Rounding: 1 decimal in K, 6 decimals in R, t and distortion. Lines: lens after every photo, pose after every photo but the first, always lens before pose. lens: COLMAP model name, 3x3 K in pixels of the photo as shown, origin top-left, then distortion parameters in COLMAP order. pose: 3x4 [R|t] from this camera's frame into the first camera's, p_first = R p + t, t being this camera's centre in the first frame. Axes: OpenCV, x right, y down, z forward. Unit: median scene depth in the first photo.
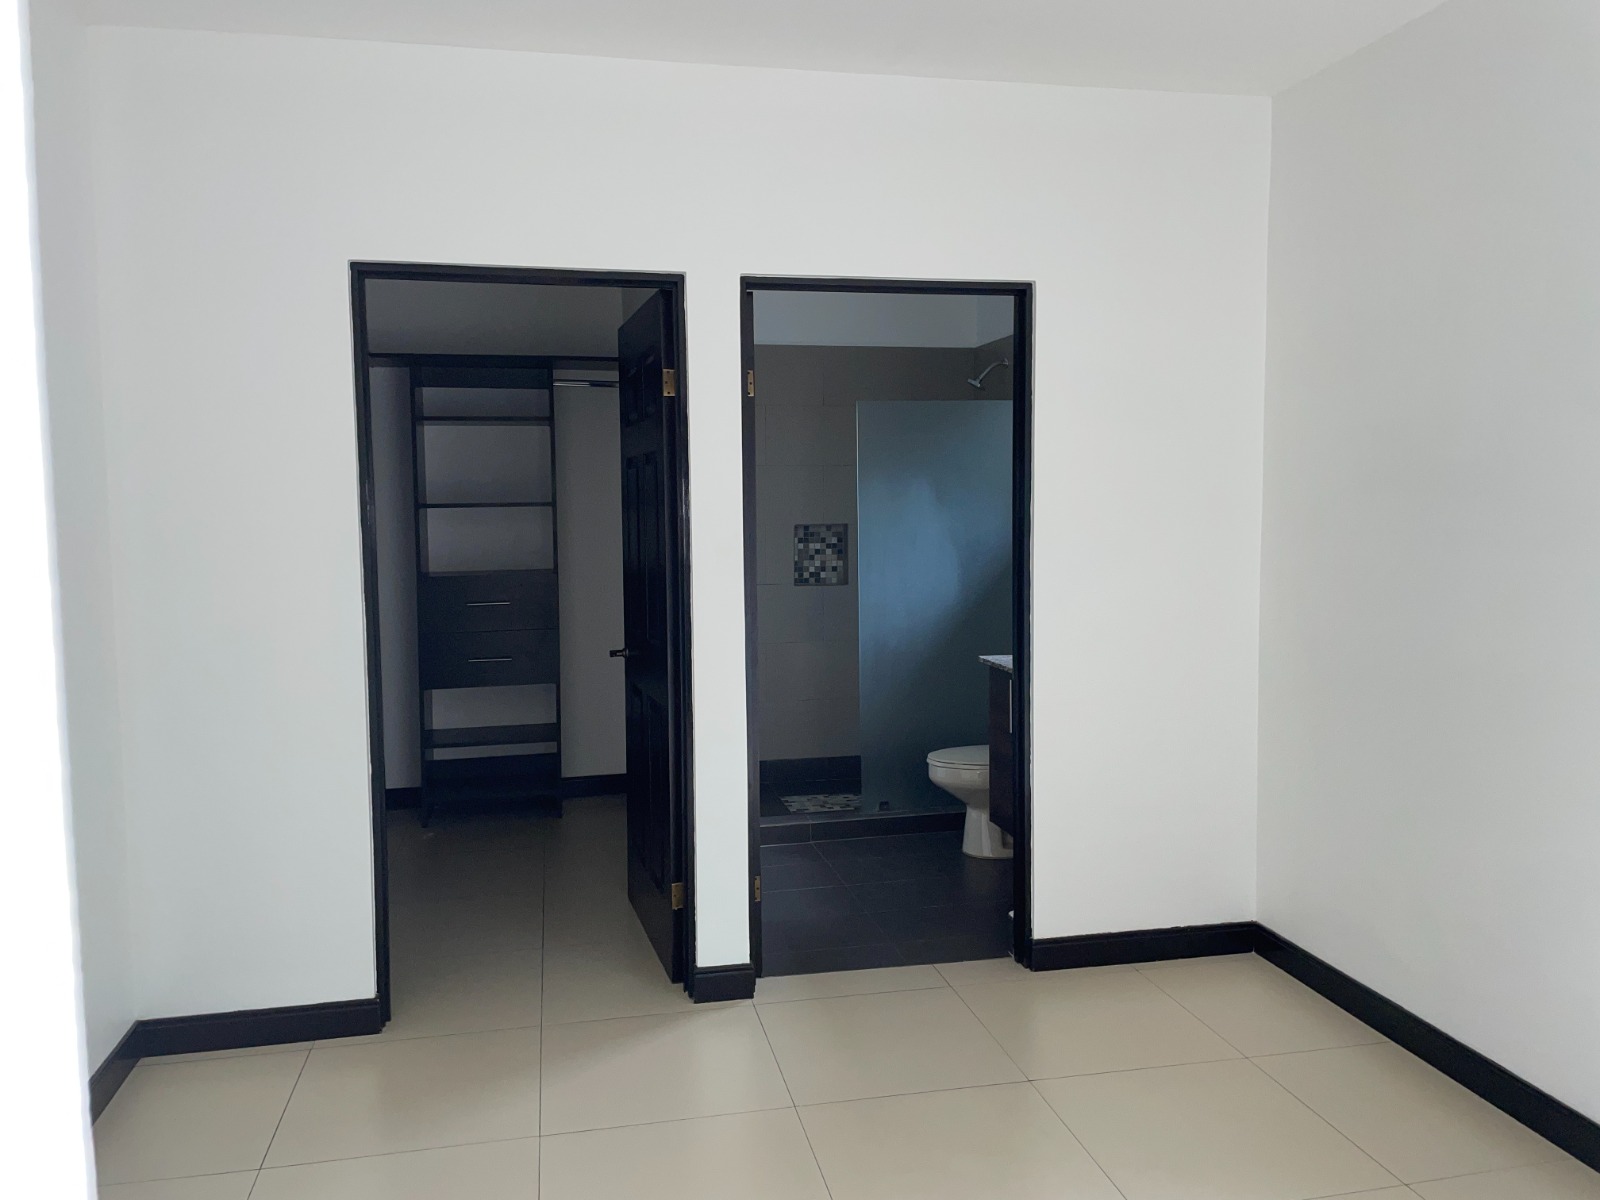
lens RADIAL K [[1206.8, 0, 793.8], [0, 1206.8, 592.2], [0, 0, 1]] dist [0.031460, -0.007893]
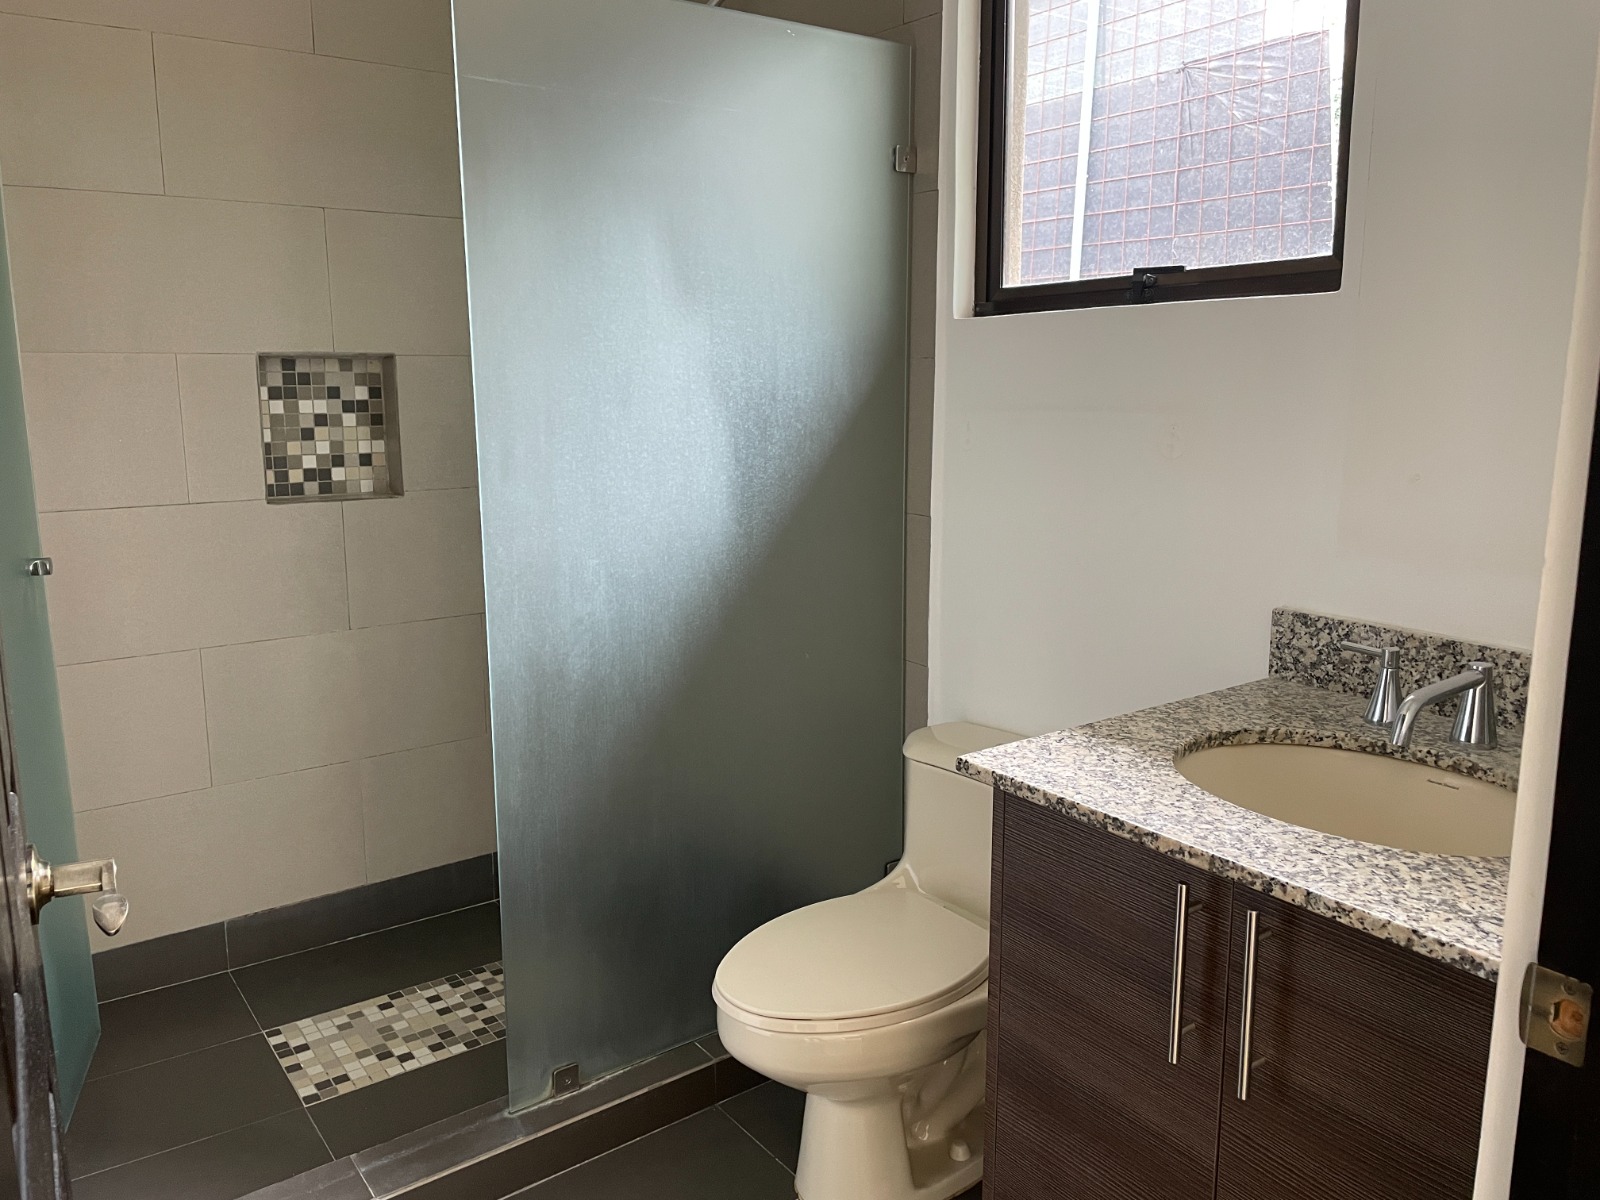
lens RADIAL K [[1206.8, 0, 793.8], [0, 1206.8, 592.2], [0, 0, 1]] dist [0.031460, -0.007893]
pose [[0.912748, -0.063788, 0.403511, -0.004931], [0.022087, 0.993995, 0.107171, -0.016543], [-0.407925, -0.088908, 0.908676, 0.577766]]
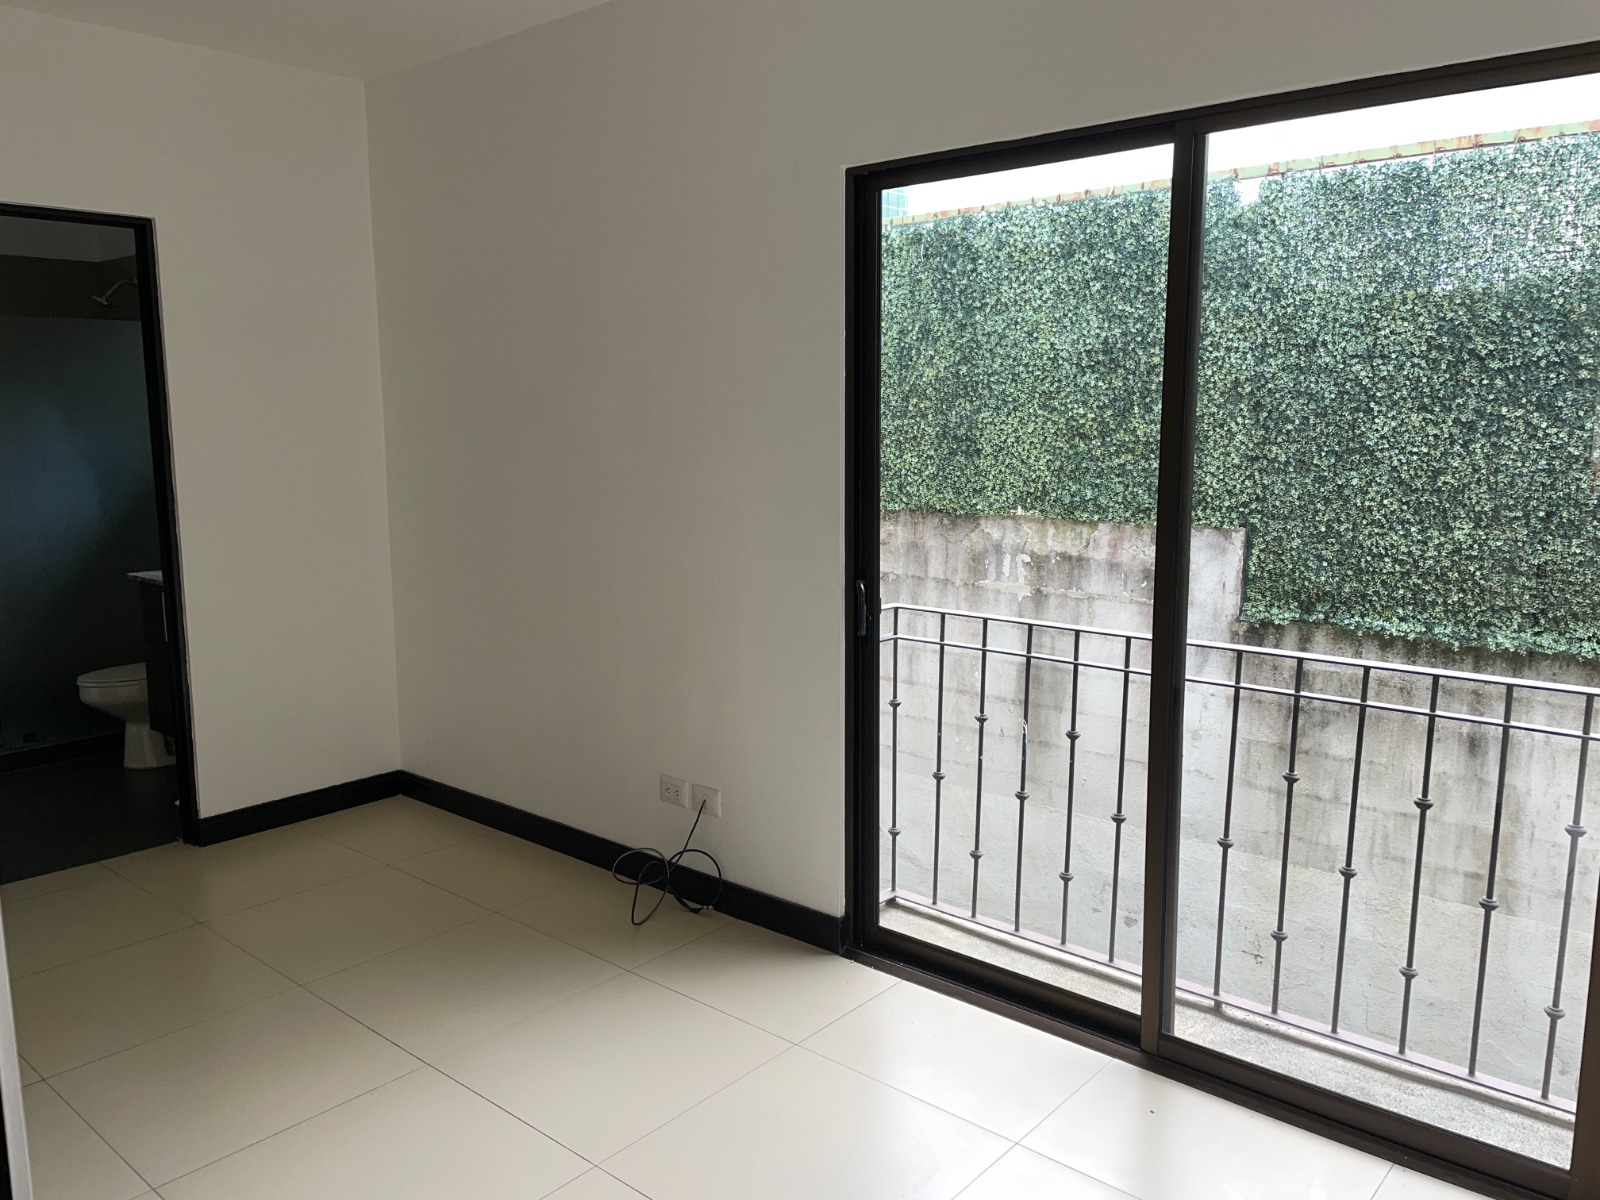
lens RADIAL K [[1170.2, 0, 800.0], [0, 1170.2, 600.0], [0, 0, 1]] dist [0.032473, -0.078849]
pose [[0.781940, -0.074877, 0.618841, -0.011459], [0.029961, 0.996127, 0.082669, 0.009502], [-0.622633, -0.046101, 0.781154, -0.088309]]
